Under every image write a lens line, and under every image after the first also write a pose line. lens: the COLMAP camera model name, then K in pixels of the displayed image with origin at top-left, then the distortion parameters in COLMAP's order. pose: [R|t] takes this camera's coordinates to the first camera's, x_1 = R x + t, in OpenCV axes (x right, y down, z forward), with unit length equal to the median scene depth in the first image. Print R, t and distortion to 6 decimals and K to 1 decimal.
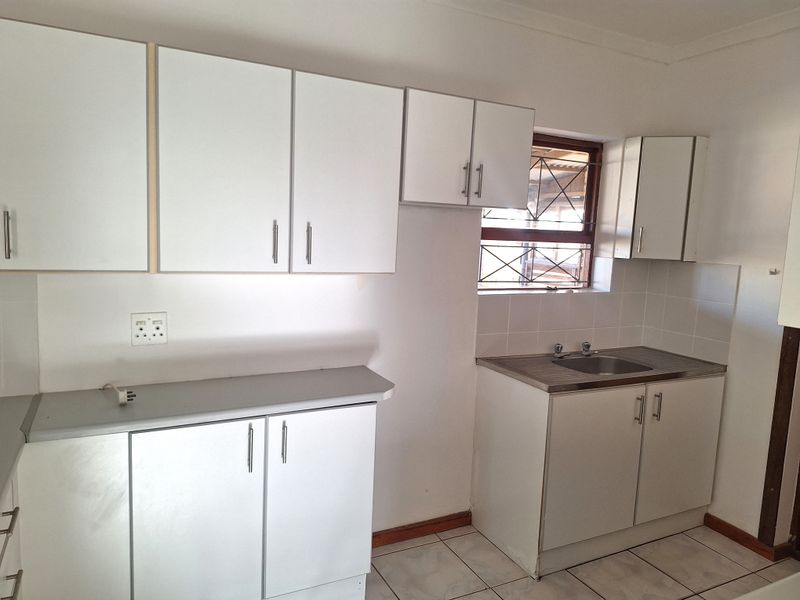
lens RADIAL K [[558.3, 0, 409.7], [0, 558.3, 301.5], [0, 0, 1]] dist [0.099939, -0.121913]
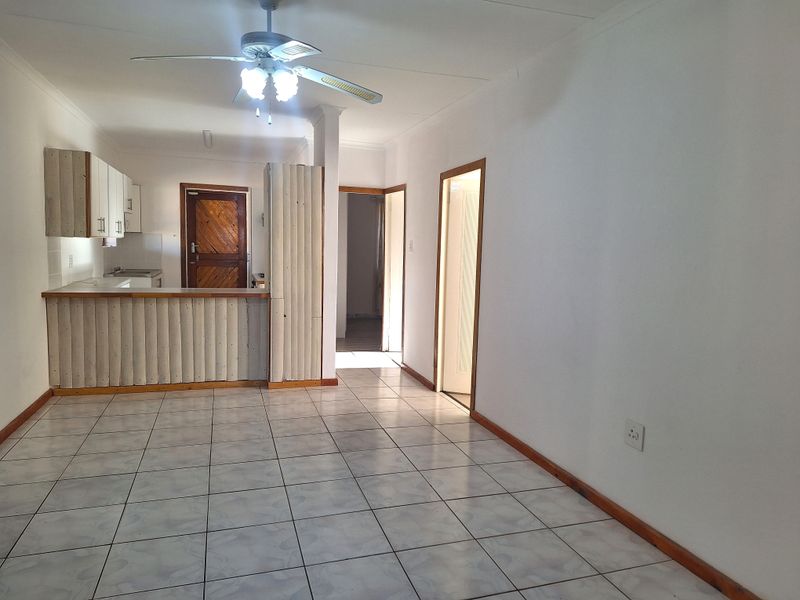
lens RADIAL K [[558.3, 0, 409.7], [0, 558.3, 301.5], [0, 0, 1]] dist [0.099939, -0.121913]
pose [[0.171445, -0.143338, 0.974711, -1.854026], [0.104125, 0.986454, 0.126750, 0.039499], [-0.979676, 0.079761, 0.184048, -0.653497]]
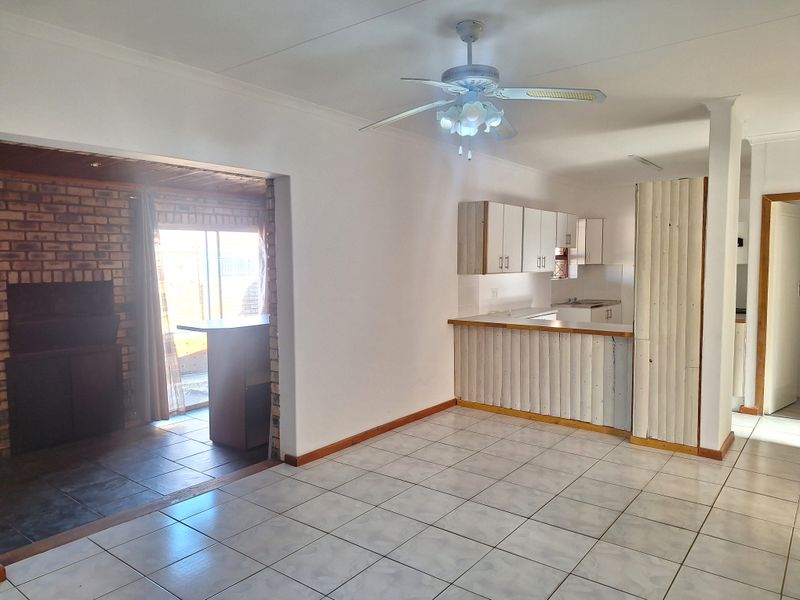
lens RADIAL K [[558.3, 0, 409.7], [0, 558.3, 301.5], [0, 0, 1]] dist [0.099939, -0.121913]
pose [[0.912295, -0.083537, 0.400923, -1.402823], [0.103704, 0.994190, -0.028827, 0.085814], [-0.396186, 0.067876, 0.915658, -1.049856]]
